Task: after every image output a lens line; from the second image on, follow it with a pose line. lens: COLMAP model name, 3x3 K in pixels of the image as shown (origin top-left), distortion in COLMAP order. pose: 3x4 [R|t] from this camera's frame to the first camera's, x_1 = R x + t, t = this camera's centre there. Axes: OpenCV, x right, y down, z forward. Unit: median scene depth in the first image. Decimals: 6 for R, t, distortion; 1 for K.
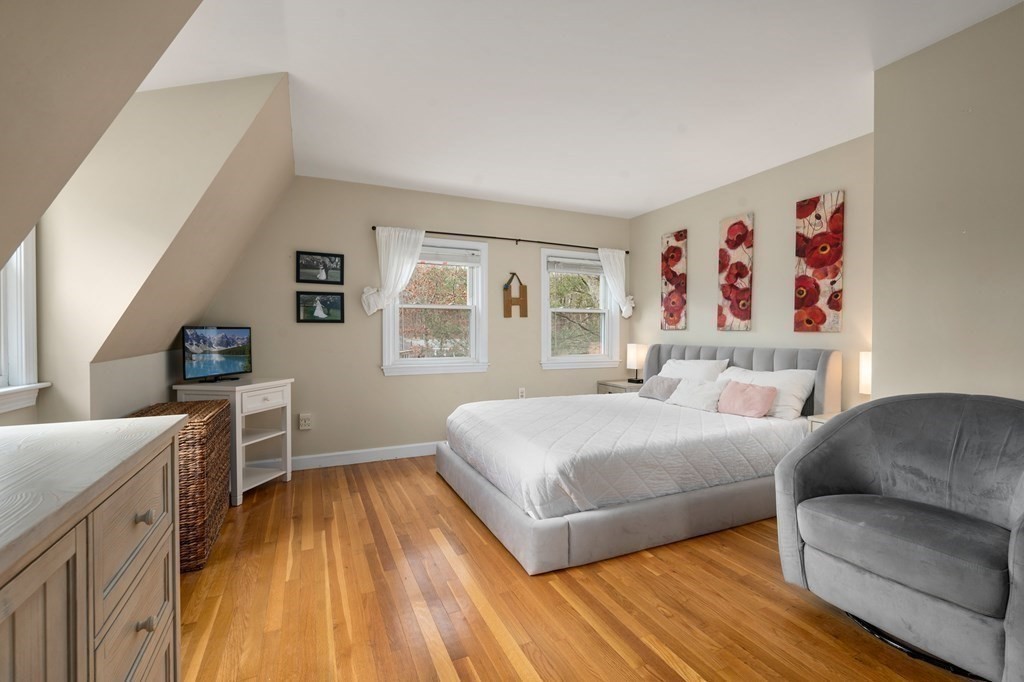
lens RADIAL K [[442.9, 0, 508.2], [0, 442.9, 339.8], [0, 0, 1]] dist [-0.000892, -0.000164]
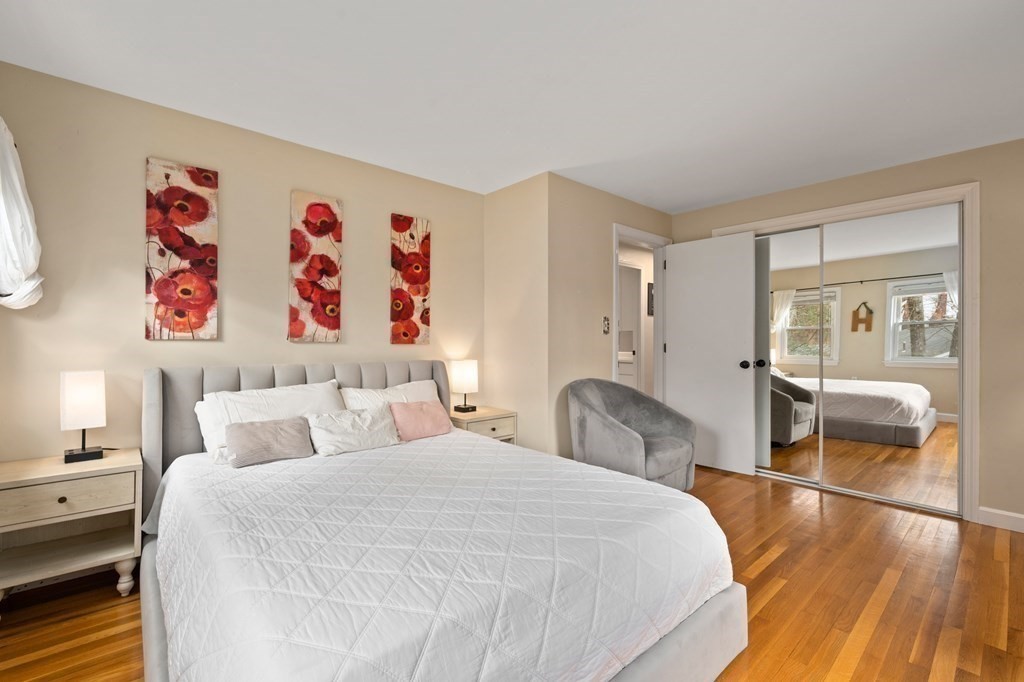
lens RADIAL K [[442.9, 0, 508.2], [0, 442.9, 339.8], [0, 0, 1]] dist [-0.000892, -0.000164]
pose [[-0.292415, 0.009813, 0.956241, -0.327599], [0.015406, 0.999866, -0.005549, -0.016607], [-0.956168, 0.013109, -0.292527, 0.931129]]
